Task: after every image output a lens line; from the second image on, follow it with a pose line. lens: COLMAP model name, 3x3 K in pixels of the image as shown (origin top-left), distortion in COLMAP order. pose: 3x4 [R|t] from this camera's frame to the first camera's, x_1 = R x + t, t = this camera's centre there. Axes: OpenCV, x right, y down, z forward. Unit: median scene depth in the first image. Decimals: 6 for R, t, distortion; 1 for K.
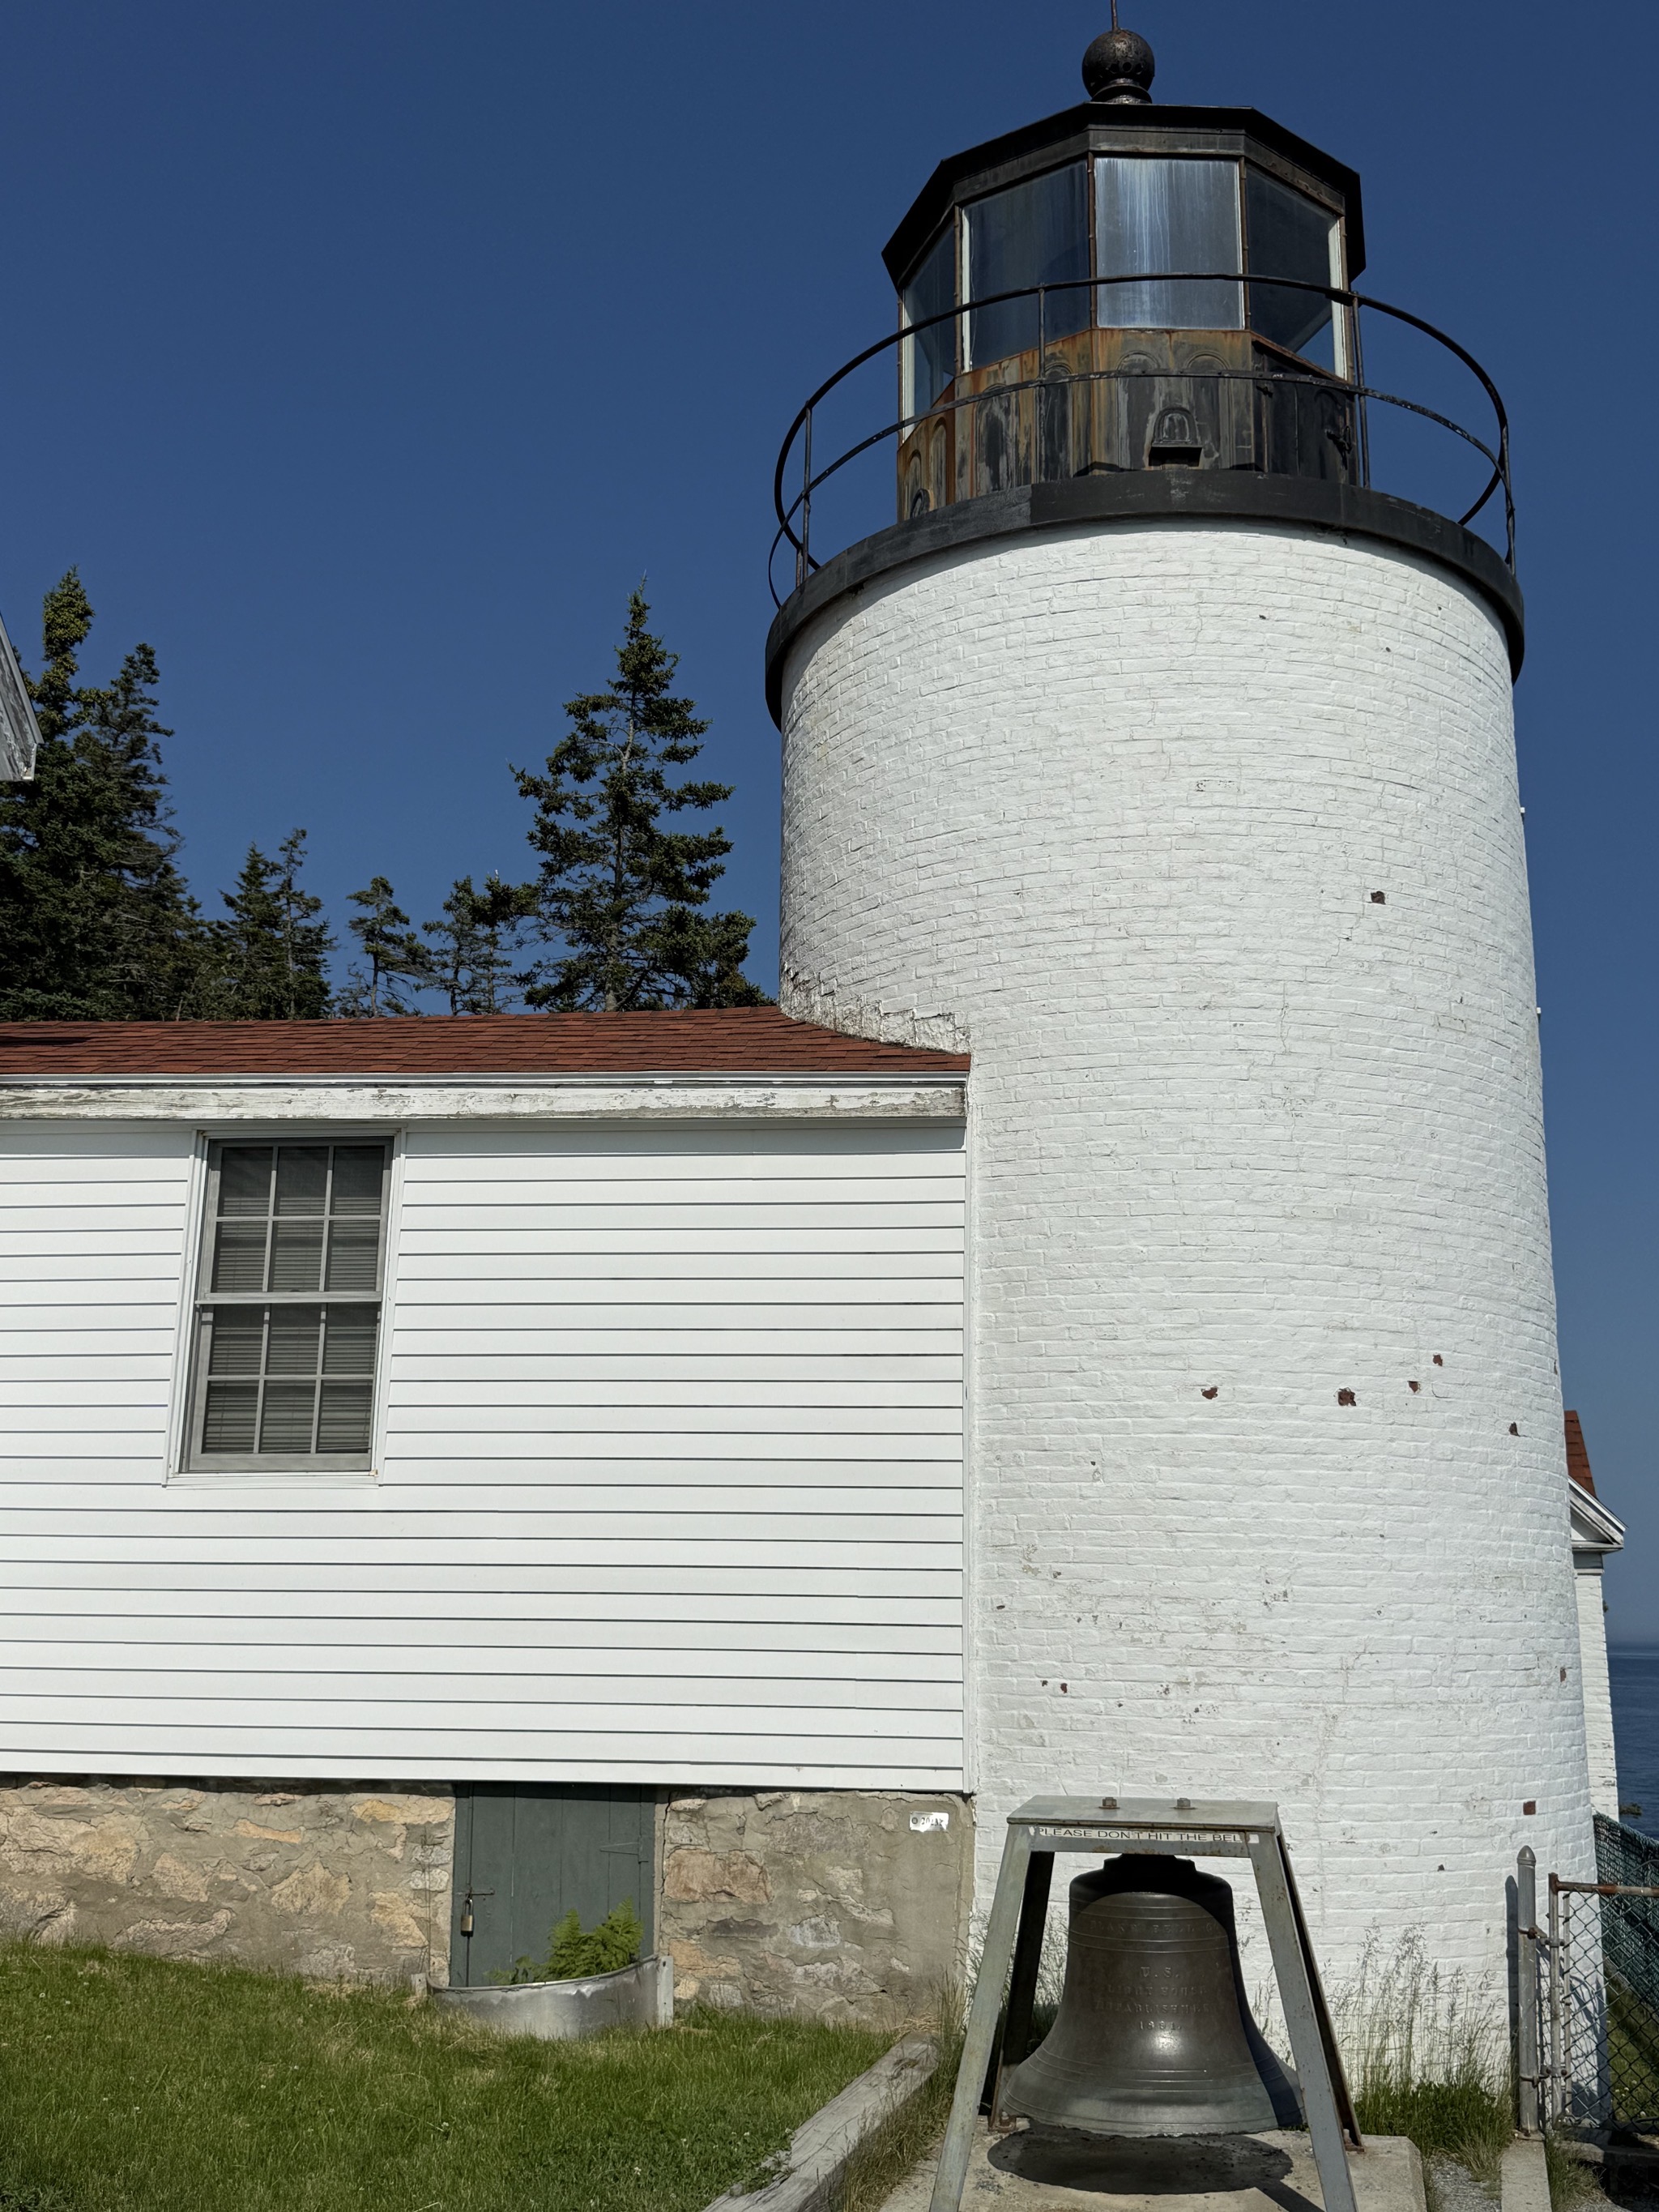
lens RADIAL K [[1972.9, 0, 829.5], [0, 1972.9, 1106.0], [0, 0, 1]] dist [0.155386, -0.434480]
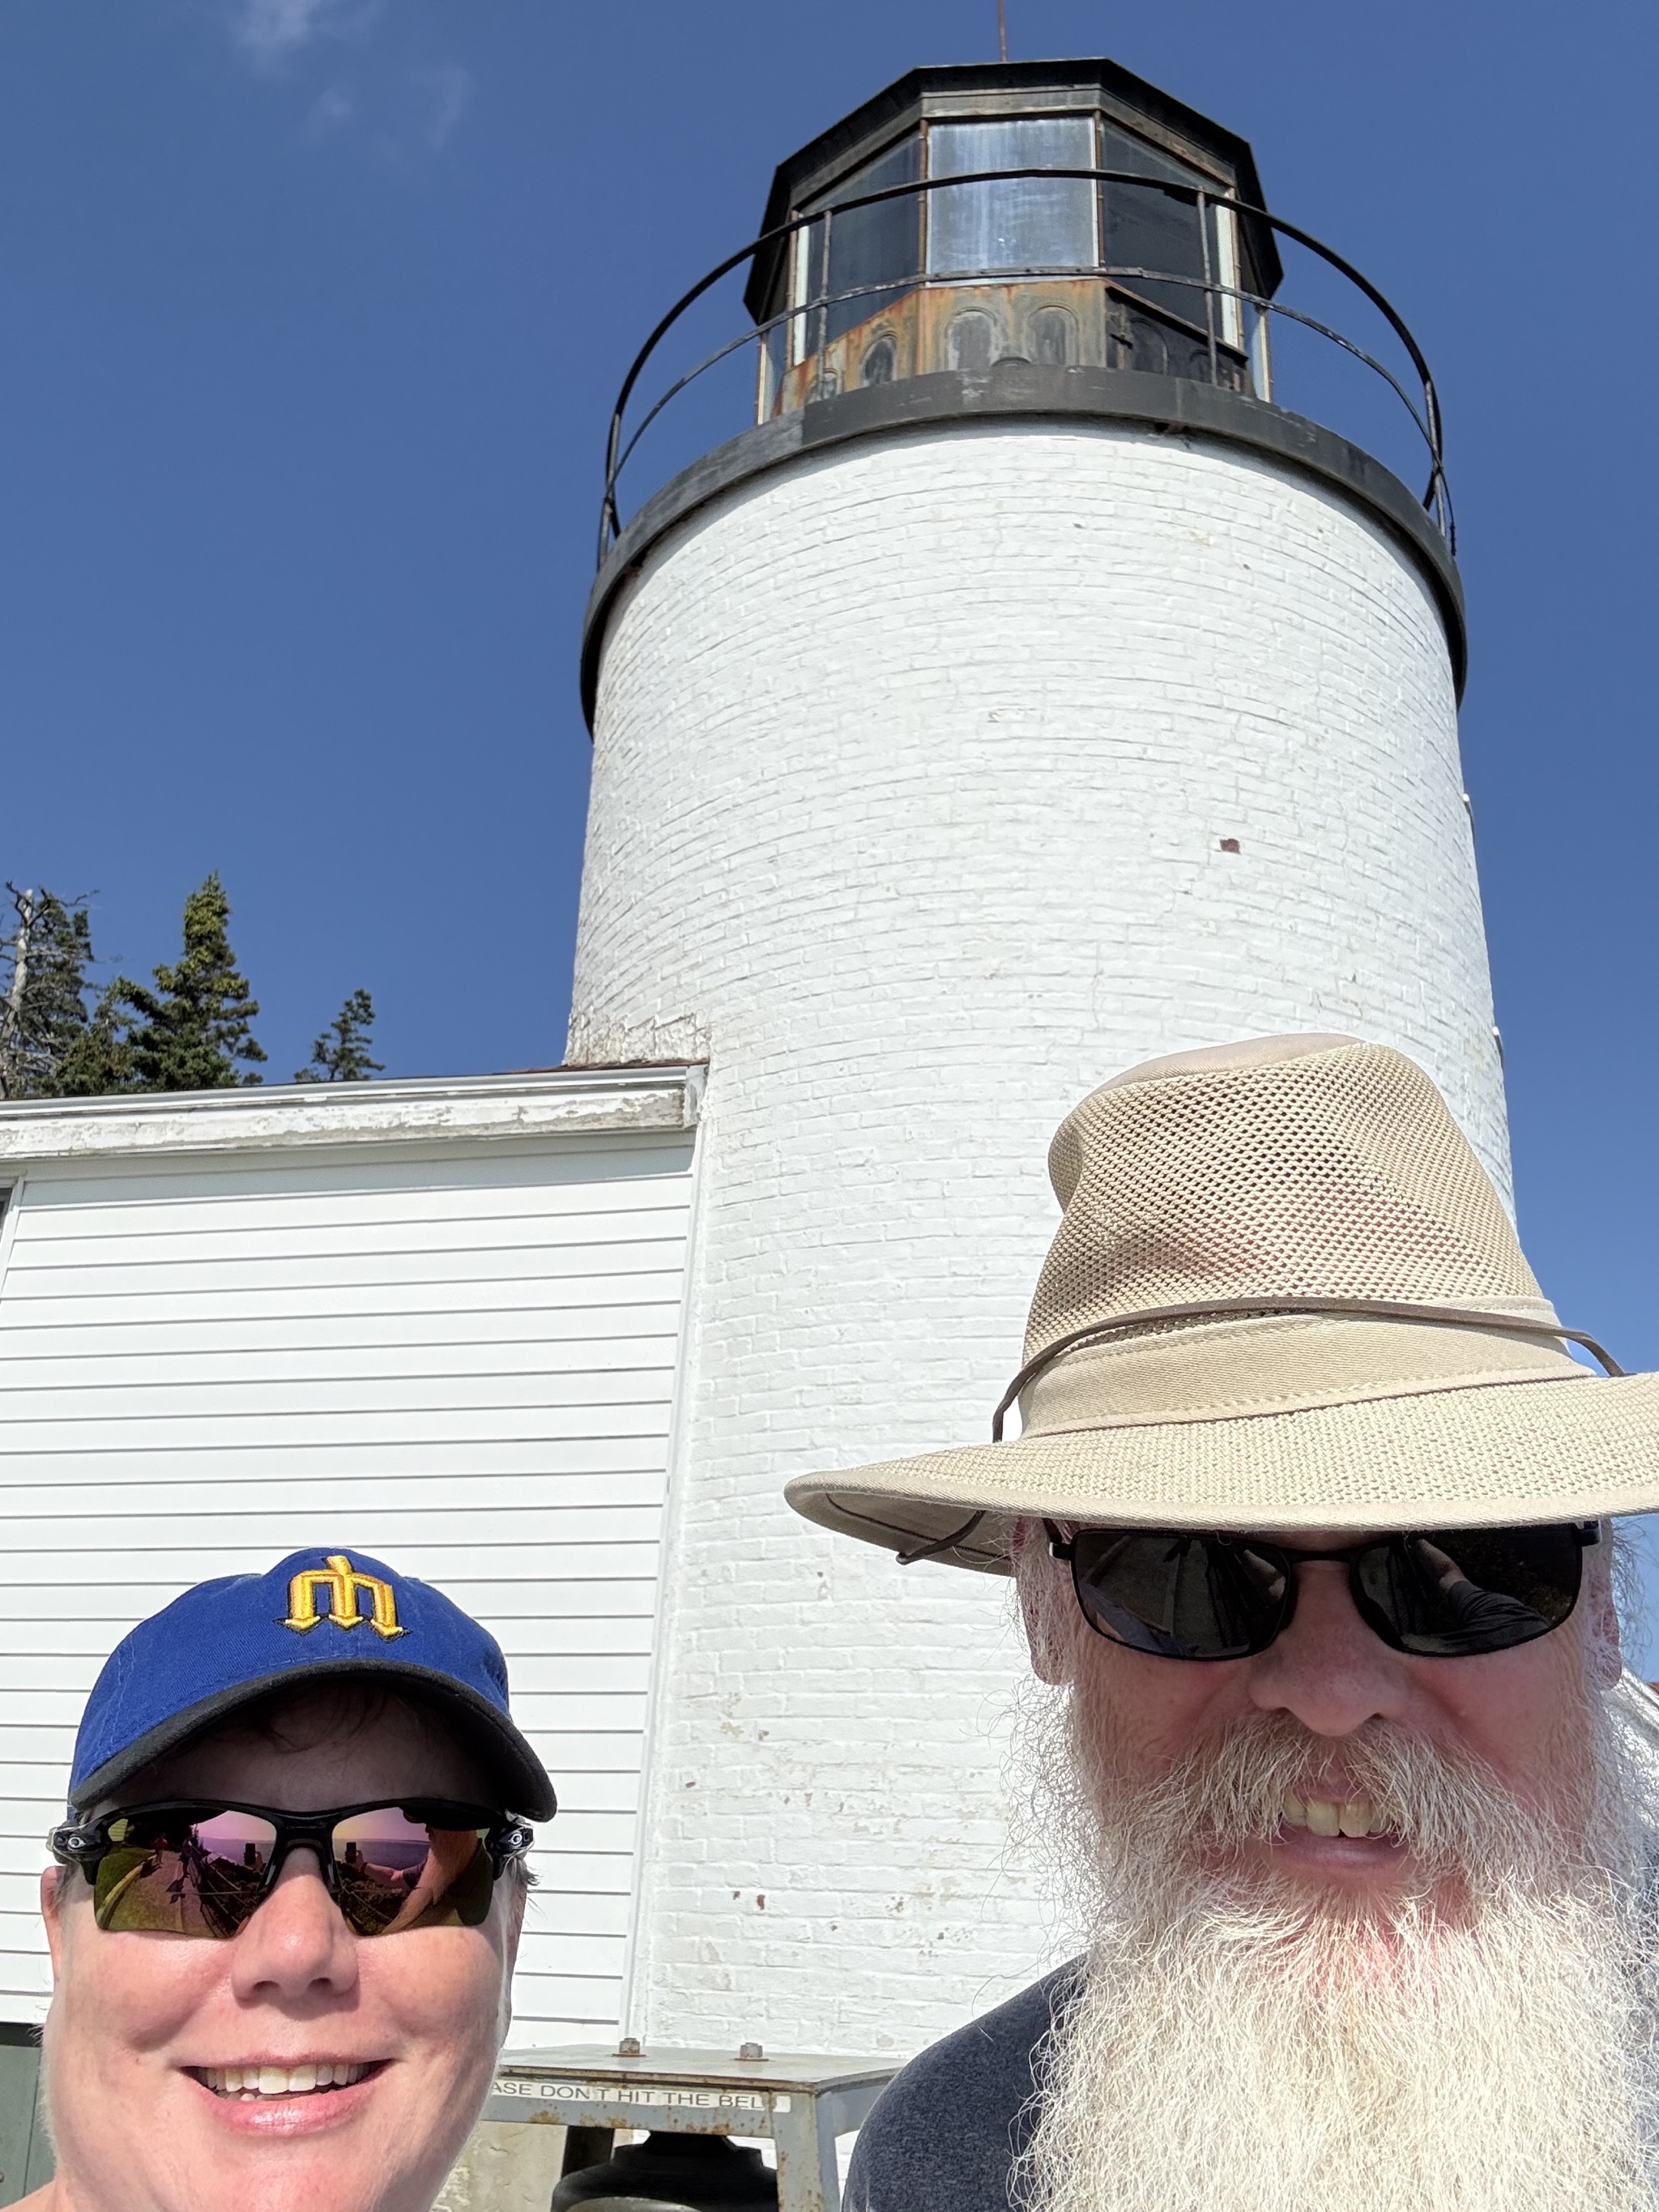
lens RADIAL K [[1834.0, 0, 824.6], [0, 1834.0, 1133.5], [0, 0, 1]] dist [0.139634, -0.314422]
pose [[0.993644, -0.025960, -0.109531, 0.194753], [0.008122, 0.987042, -0.160257, 0.119334], [0.112272, 0.158349, 0.980980, 0.296249]]
